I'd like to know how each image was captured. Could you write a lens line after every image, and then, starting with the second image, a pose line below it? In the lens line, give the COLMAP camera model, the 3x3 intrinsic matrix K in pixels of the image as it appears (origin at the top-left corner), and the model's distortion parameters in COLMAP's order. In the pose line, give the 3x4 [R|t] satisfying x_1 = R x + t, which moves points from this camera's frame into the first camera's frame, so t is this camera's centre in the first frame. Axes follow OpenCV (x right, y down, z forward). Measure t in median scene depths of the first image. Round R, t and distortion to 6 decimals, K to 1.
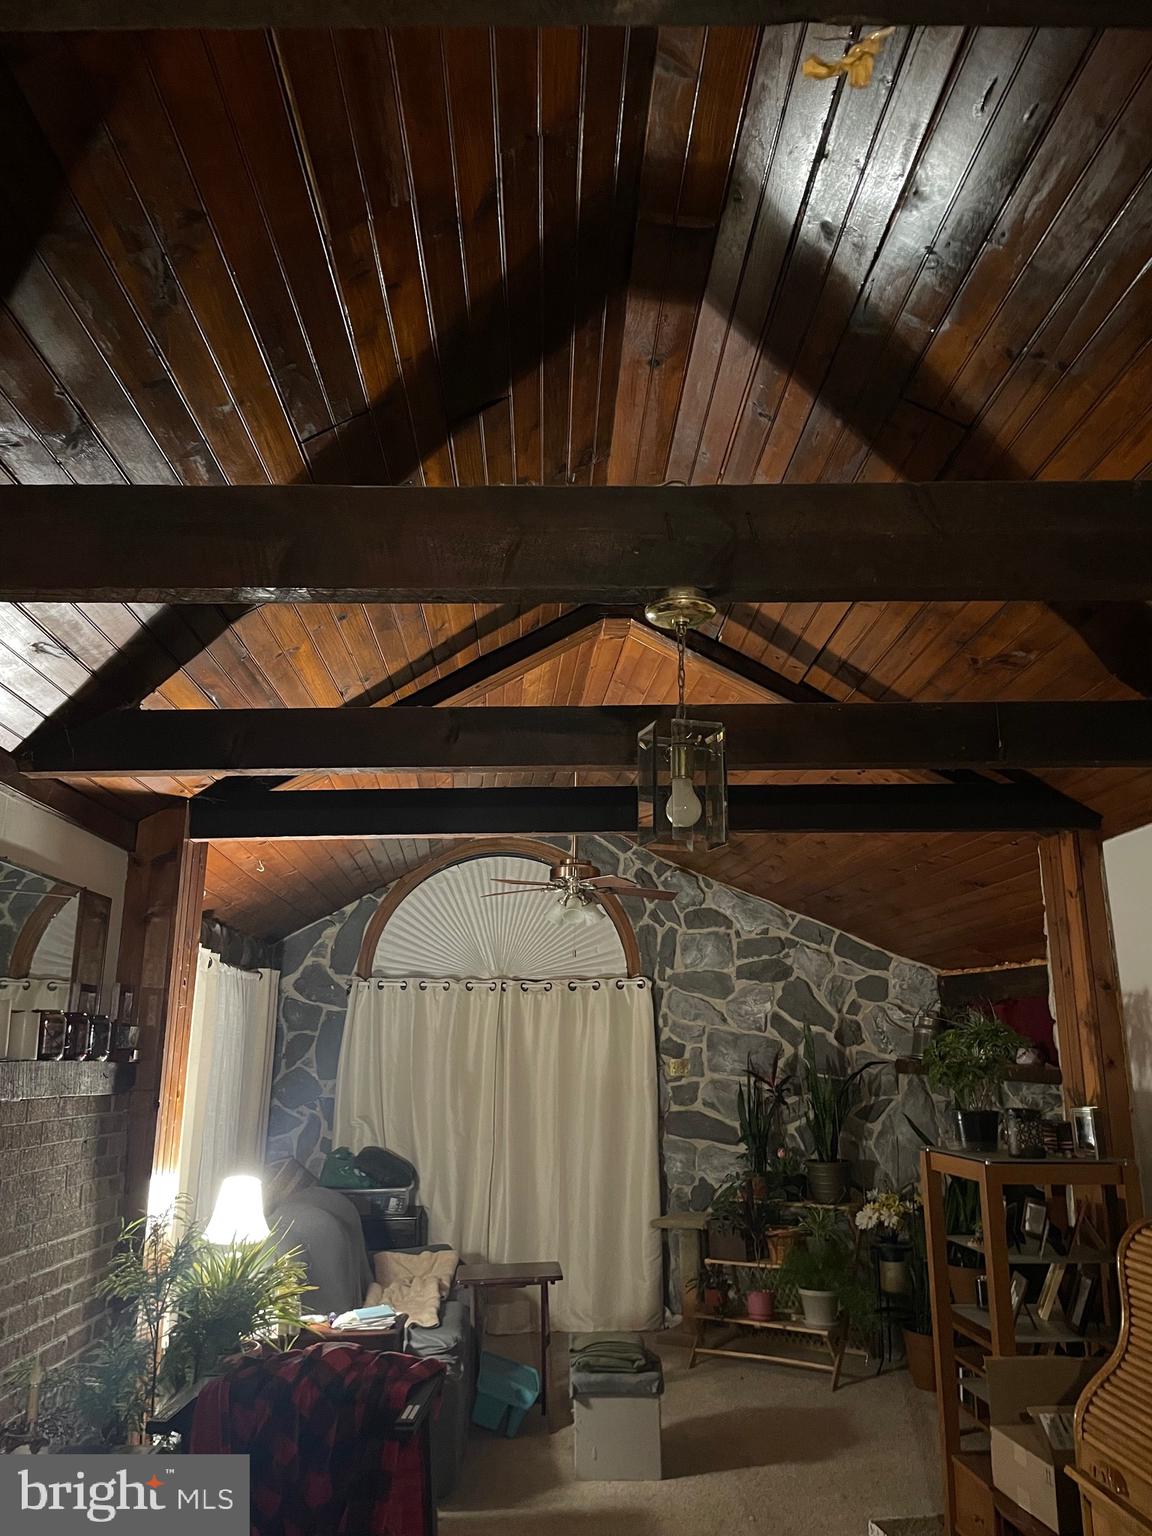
lens RADIAL K [[1168.4, 0, 572.3], [0, 1168.4, 766.8], [0, 0, 1]] dist [0.045577, -0.006005]
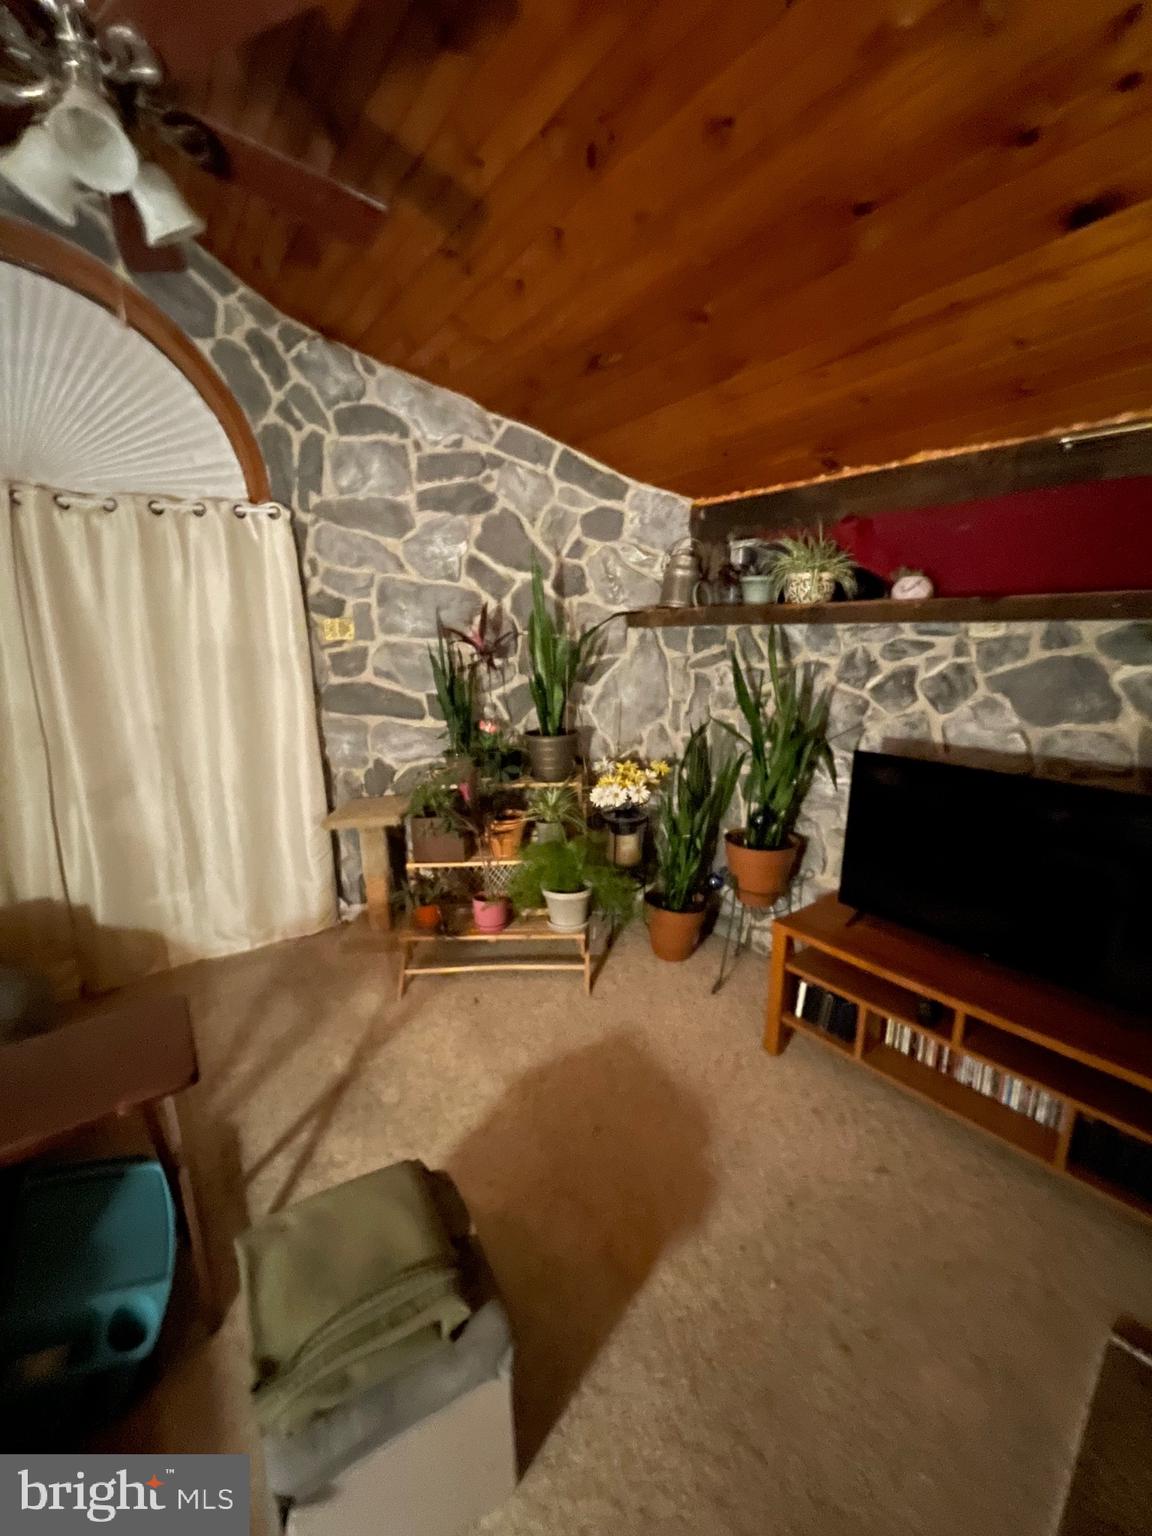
lens RADIAL K [[615.4, 0, 578.5], [0, 615.4, 757.3], [0, 0, 1]] dist [-0.002079, -0.000016]
pose [[0.847346, -0.119461, 0.517429, 0.005823], [-0.108388, 0.914952, 0.388735, 0.163550], [-0.519861, -0.385477, 0.762333, 0.593695]]
